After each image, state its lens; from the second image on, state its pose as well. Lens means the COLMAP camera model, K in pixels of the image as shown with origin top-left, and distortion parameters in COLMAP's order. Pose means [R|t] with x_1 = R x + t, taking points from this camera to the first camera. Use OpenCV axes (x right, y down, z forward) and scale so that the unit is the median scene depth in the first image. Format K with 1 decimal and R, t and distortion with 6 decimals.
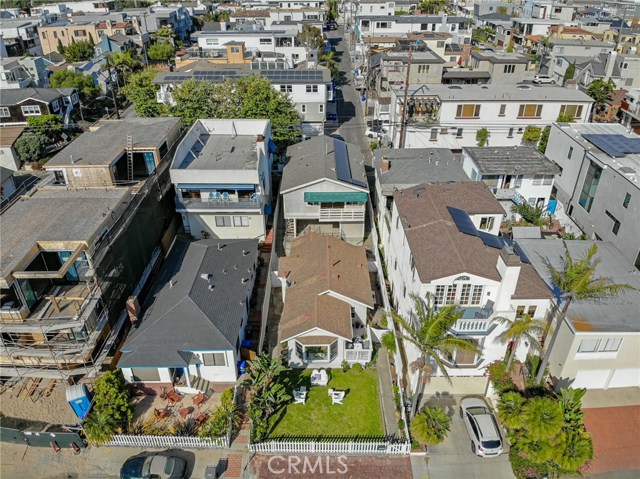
lens RADIAL K [[478.8, 0, 320.1], [0, 478.8, 283.1], [0, 0, 1]] dist [0.068630, 0.001313]
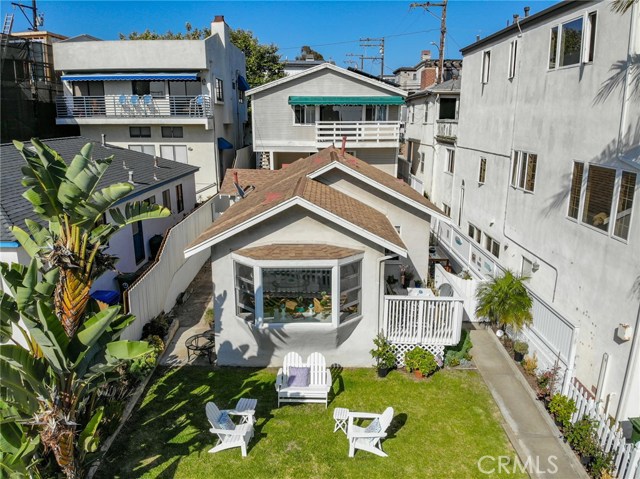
lens RADIAL K [[510.1, 0, 320.0], [0, 510.1, 239.5], [0, 0, 1]] dist [-0.031877, -0.001636]
pose [[0.999941, 0.009111, -0.005955, 0.009504], [-0.010632, 0.934675, -0.355345, 0.230571], [0.002328, 0.355387, 0.934716, 0.663740]]
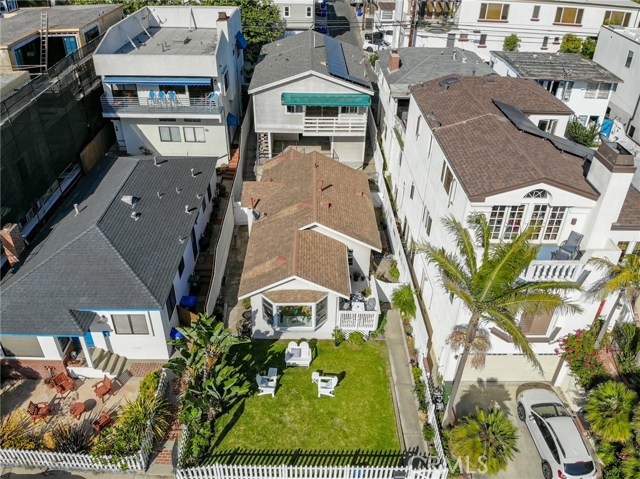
lens RADIAL K [[507.8, 0, 320.0], [0, 507.8, 239.5], [0, 0, 1]] dist [0.006229, -0.002514]
pose [[0.999517, 0.014279, 0.027600, 0.006383], [-0.013988, 0.999845, -0.010727, 0.048692], [-0.027749, 0.010336, 0.999562, 0.312699]]
